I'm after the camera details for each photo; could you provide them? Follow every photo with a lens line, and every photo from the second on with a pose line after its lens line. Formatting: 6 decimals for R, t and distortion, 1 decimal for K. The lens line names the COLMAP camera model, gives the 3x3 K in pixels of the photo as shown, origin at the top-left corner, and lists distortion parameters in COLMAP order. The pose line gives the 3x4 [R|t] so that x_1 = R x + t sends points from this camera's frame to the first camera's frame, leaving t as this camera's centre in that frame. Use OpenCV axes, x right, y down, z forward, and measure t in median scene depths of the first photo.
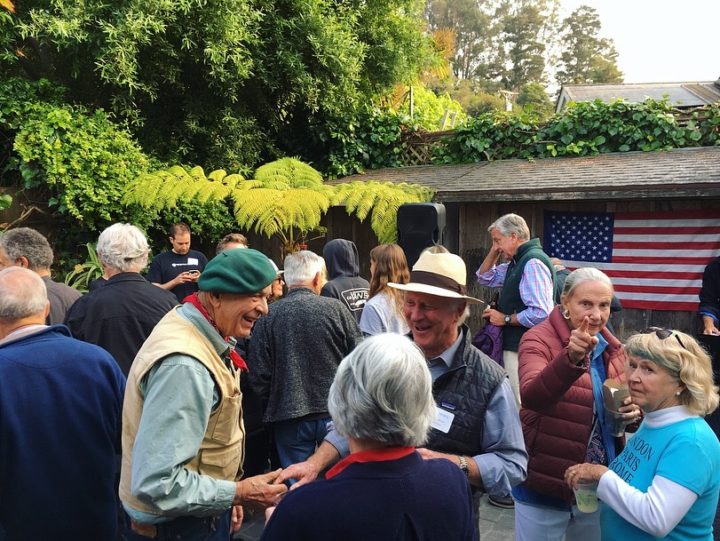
lens RADIAL K [[616.0, 0, 356.0], [0, 616.0, 273.8], [0, 0, 1]] dist [0.058959, -0.071199]
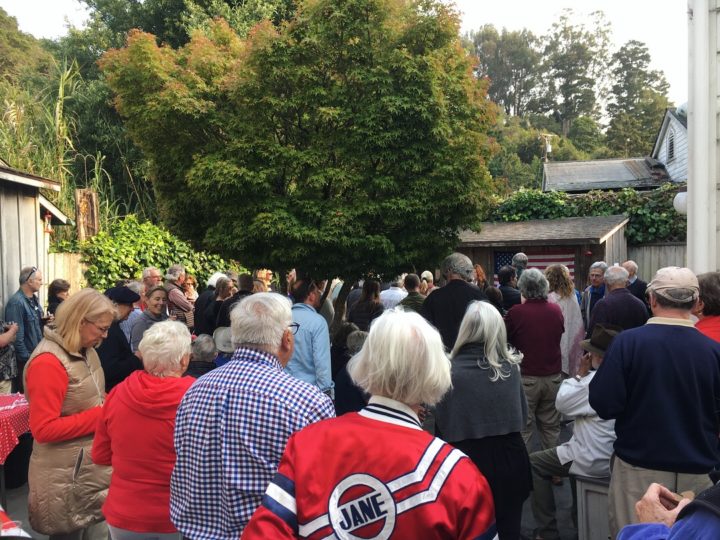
lens RADIAL K [[616.0, 0, 361.8], [0, 616.0, 266.6], [0, 0, 1]] dist [0.058959, -0.071199]
pose [[0.996423, -0.014658, -0.083229, 0.031718], [0.009340, 0.997911, -0.063924, 0.052657], [0.083992, 0.062918, 0.994478, -0.750278]]
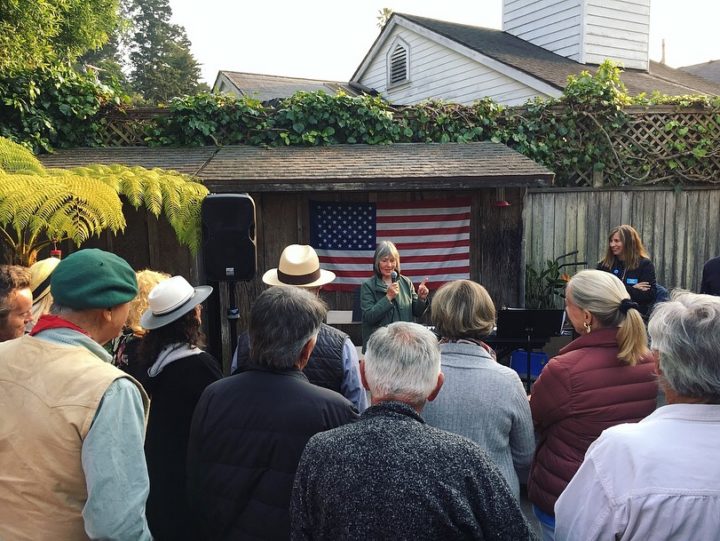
lens RADIAL K [[616.0, 0, 359.8], [0, 616.0, 273.0], [0, 0, 1]] dist [0.058959, -0.071199]
pose [[0.795320, -0.081644, 0.600666, -0.167567], [0.067215, 0.996656, 0.046470, -0.020652], [-0.602452, 0.003416, 0.798148, 0.126588]]
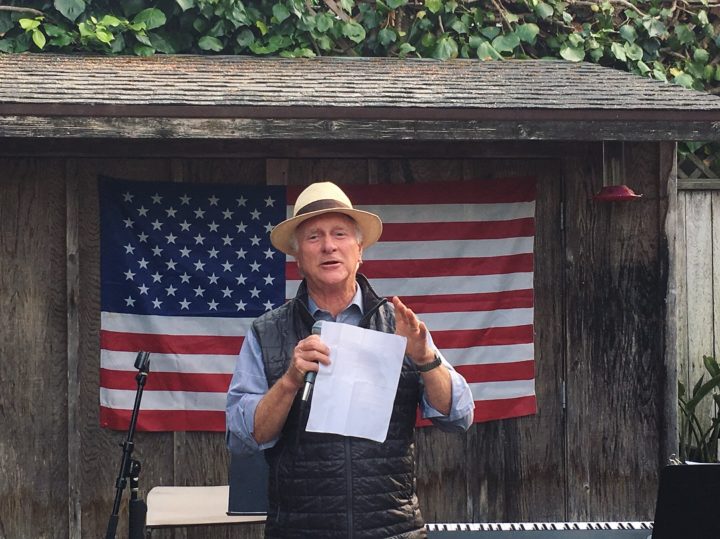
lens RADIAL K [[1332.2, 0, 361.4], [0, 1332.2, 274.5], [0, 0, 1]] dist [0.029348, 0.000000]
pose [[0.710745, -0.006315, 0.703422, -0.091728], [0.071458, 0.995435, -0.063265, 0.007980], [-0.699811, 0.095230, 0.707952, 0.266604]]
